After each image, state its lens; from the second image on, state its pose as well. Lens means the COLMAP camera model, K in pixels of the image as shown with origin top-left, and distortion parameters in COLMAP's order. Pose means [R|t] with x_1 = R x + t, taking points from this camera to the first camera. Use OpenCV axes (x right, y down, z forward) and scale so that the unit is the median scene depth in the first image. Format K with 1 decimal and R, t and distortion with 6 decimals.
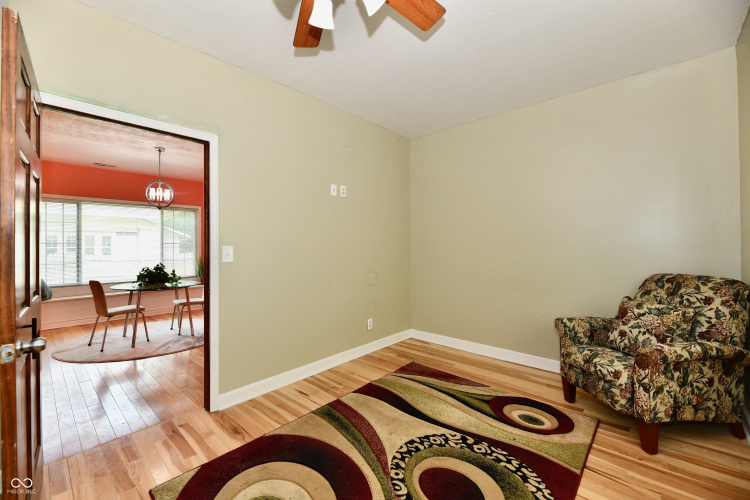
lens RADIAL K [[306.1, 0, 370.7], [0, 306.1, 247.2], [0, 0, 1]] dist [-0.005465, -0.001102]
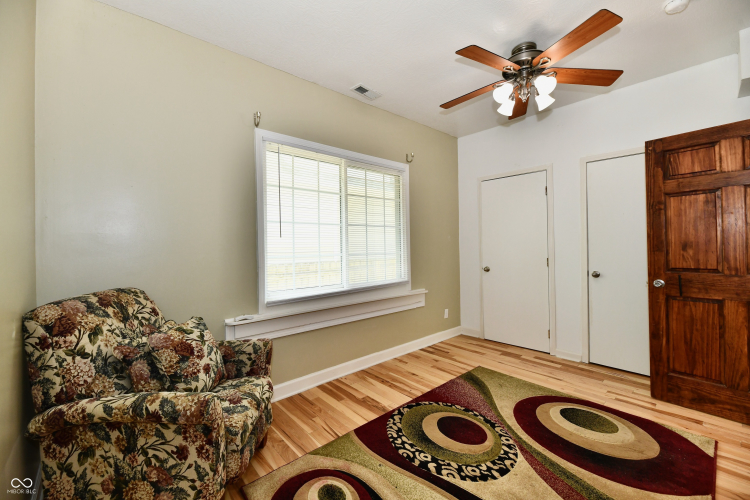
lens RADIAL K [[306.1, 0, 370.2], [0, 306.1, 246.4], [0, 0, 1]] dist [-0.005465, -0.001102]
pose [[-0.993292, 0.018814, 0.114088, 0.379740], [0.020254, 0.999729, 0.011474, -0.012162], [-0.113841, 0.013708, -0.993404, 1.828398]]
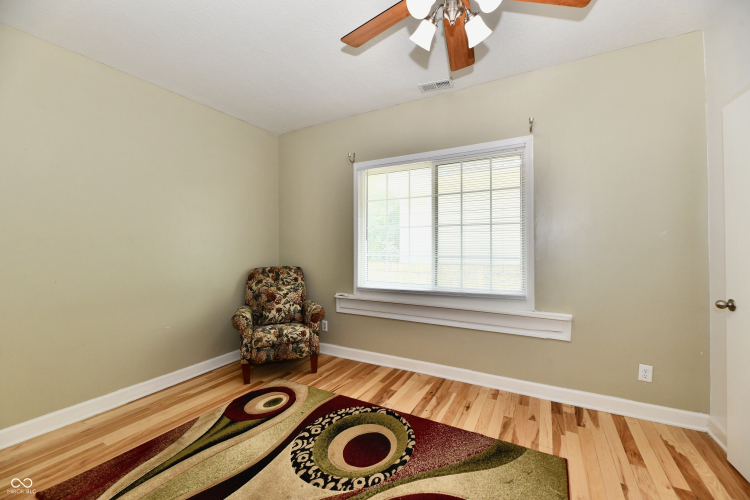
lens RADIAL K [[306.1, 0, 375.4], [0, 306.1, 247.5], [0, 0, 1]] dist [-0.005465, -0.001102]
pose [[-0.233287, 0.004055, 0.972399, -0.725418], [0.014037, 0.999901, -0.000802, -0.001519], [-0.972307, 0.013462, -0.233321, 0.970657]]
